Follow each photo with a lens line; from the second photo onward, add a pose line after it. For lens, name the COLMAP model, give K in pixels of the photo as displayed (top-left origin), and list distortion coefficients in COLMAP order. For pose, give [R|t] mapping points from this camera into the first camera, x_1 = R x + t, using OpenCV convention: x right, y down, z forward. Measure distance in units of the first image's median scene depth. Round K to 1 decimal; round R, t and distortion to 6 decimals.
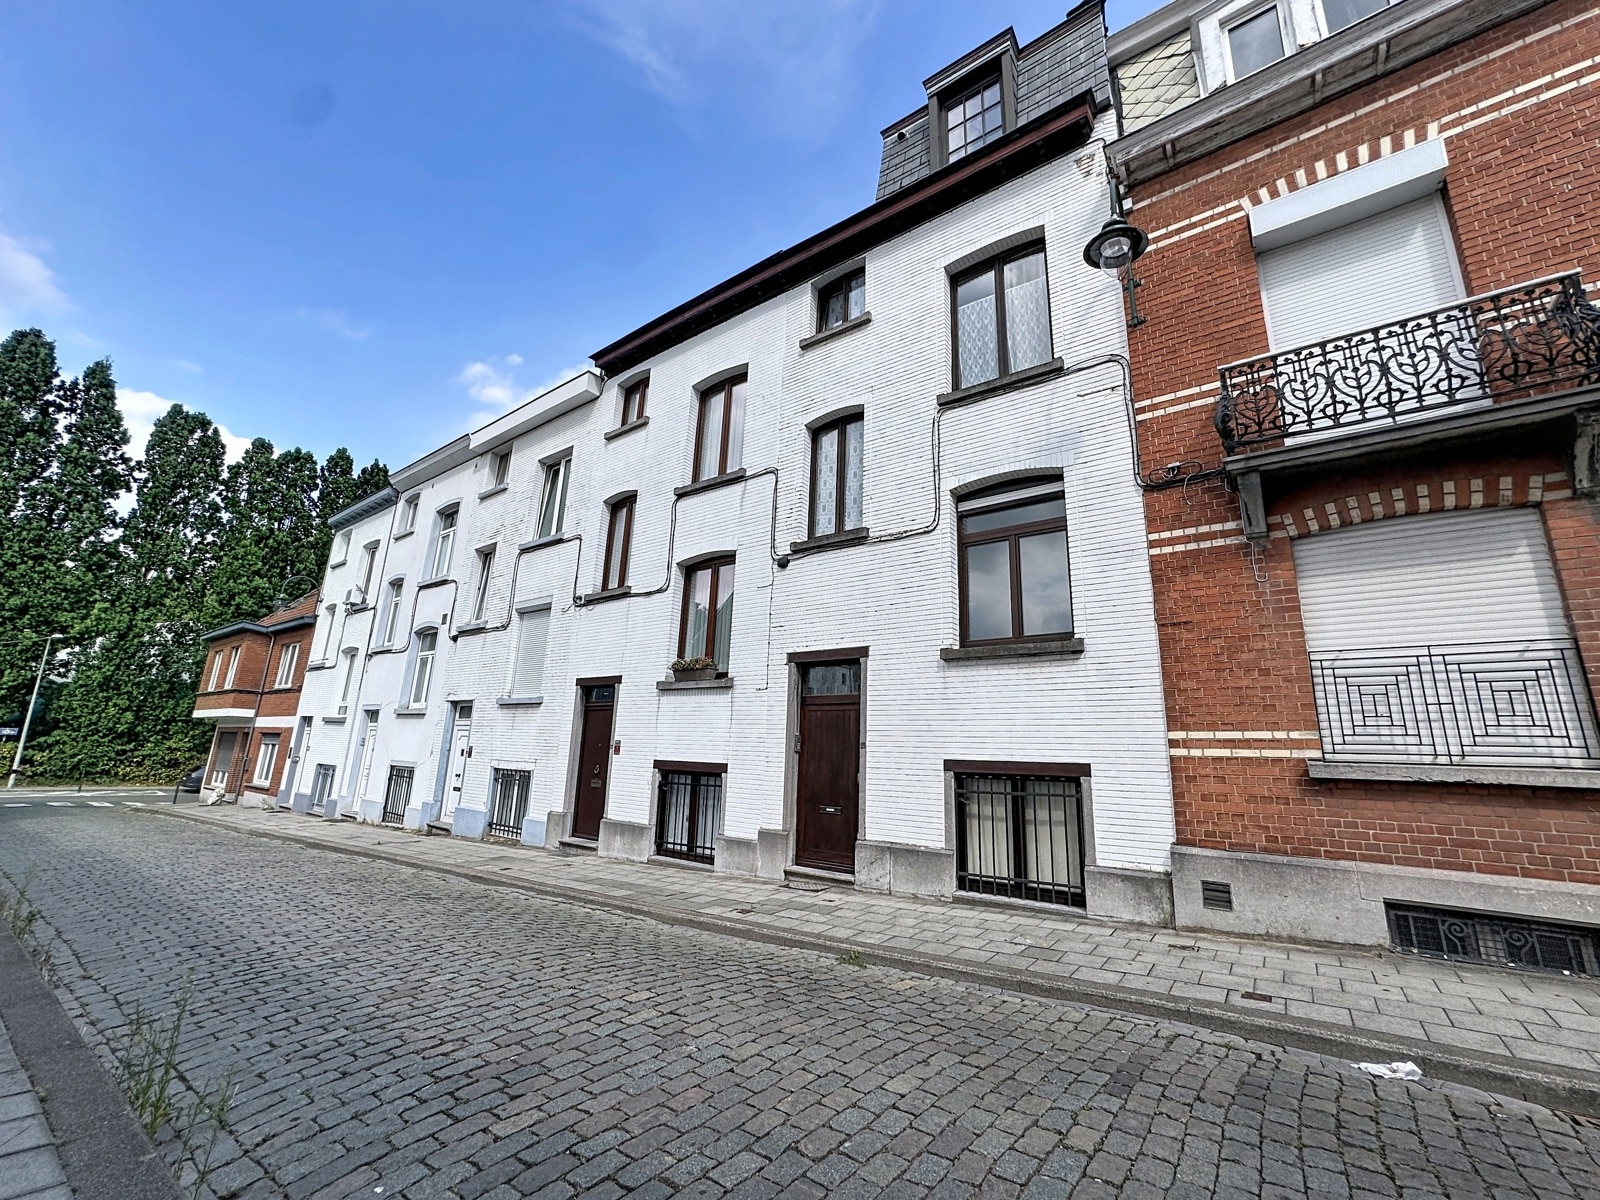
lens RADIAL K [[646.9, 0, 803.5], [0, 646.9, 605.2], [0, 0, 1]] dist [-0.020160, 0.003776]
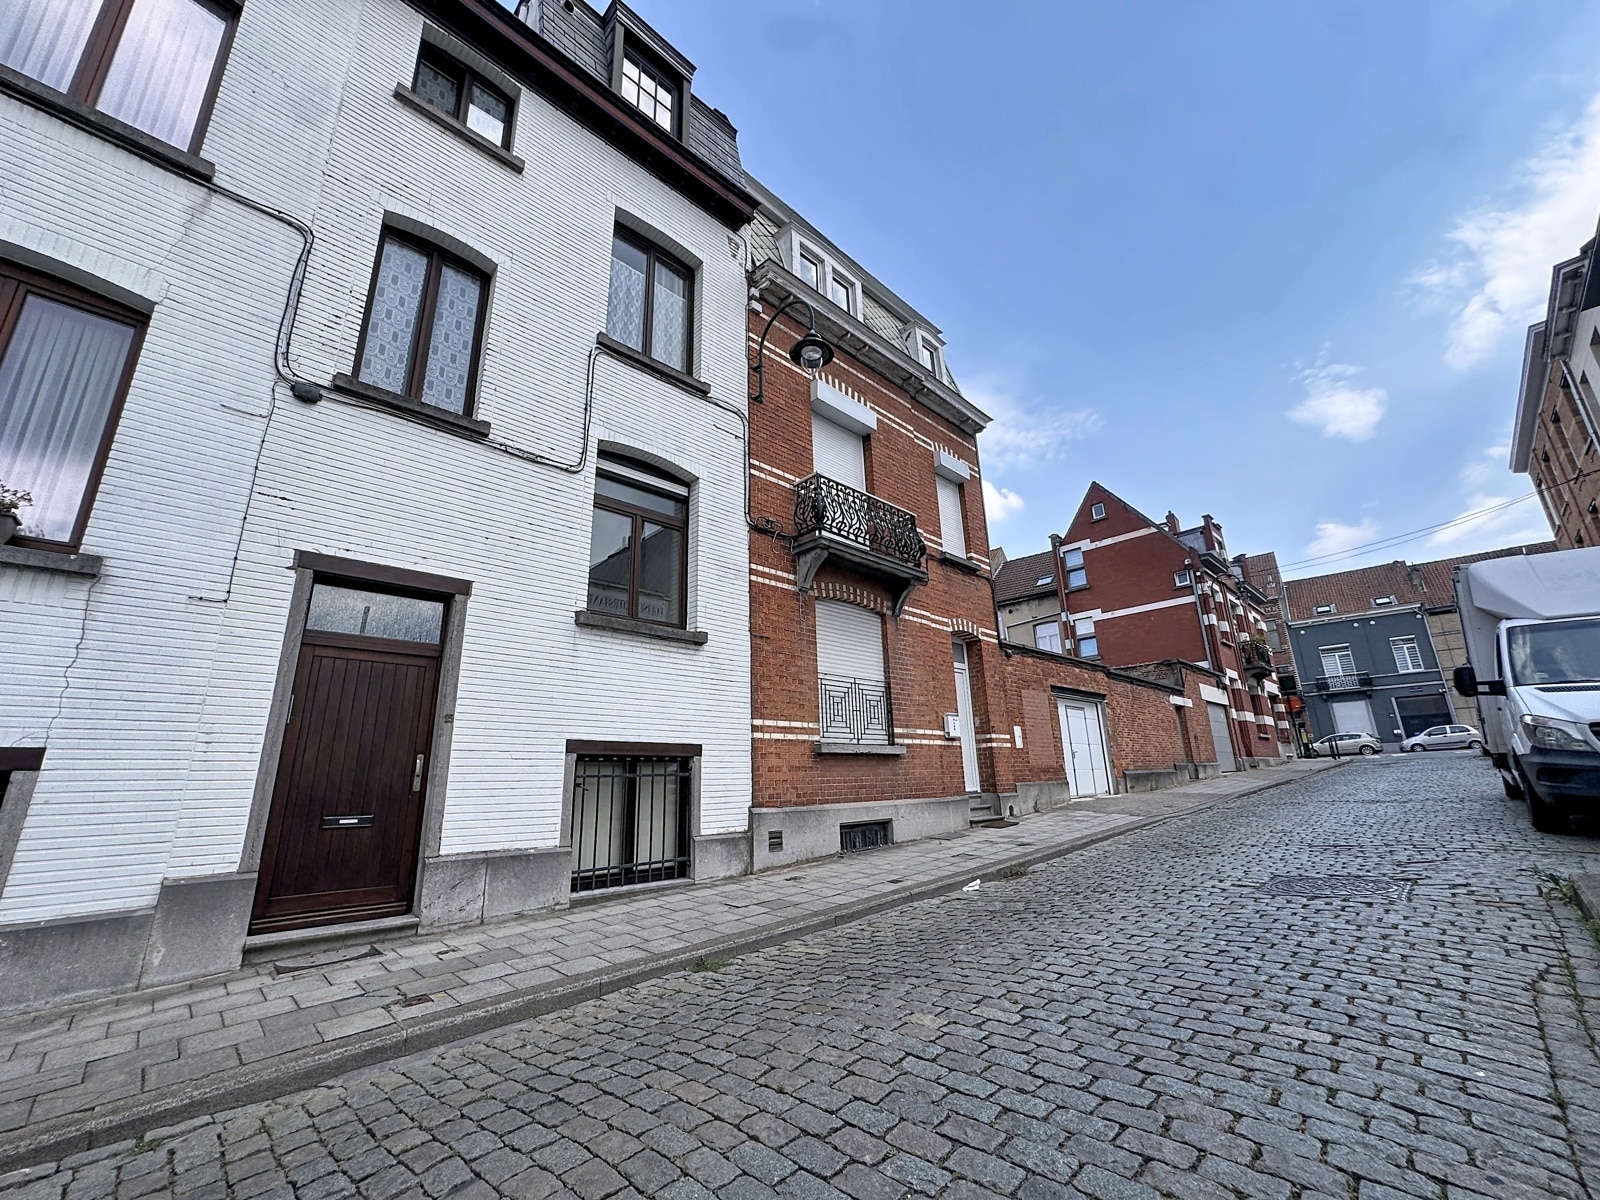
lens RADIAL K [[646.9, 0, 803.1], [0, 646.9, 594.9], [0, 0, 1]] dist [-0.020160, 0.003776]
pose [[0.176151, 0.238425, 0.955052, -0.649211], [-0.203541, 0.958078, -0.201639, 0.185918], [-0.963090, -0.158873, 0.217296, 0.621021]]
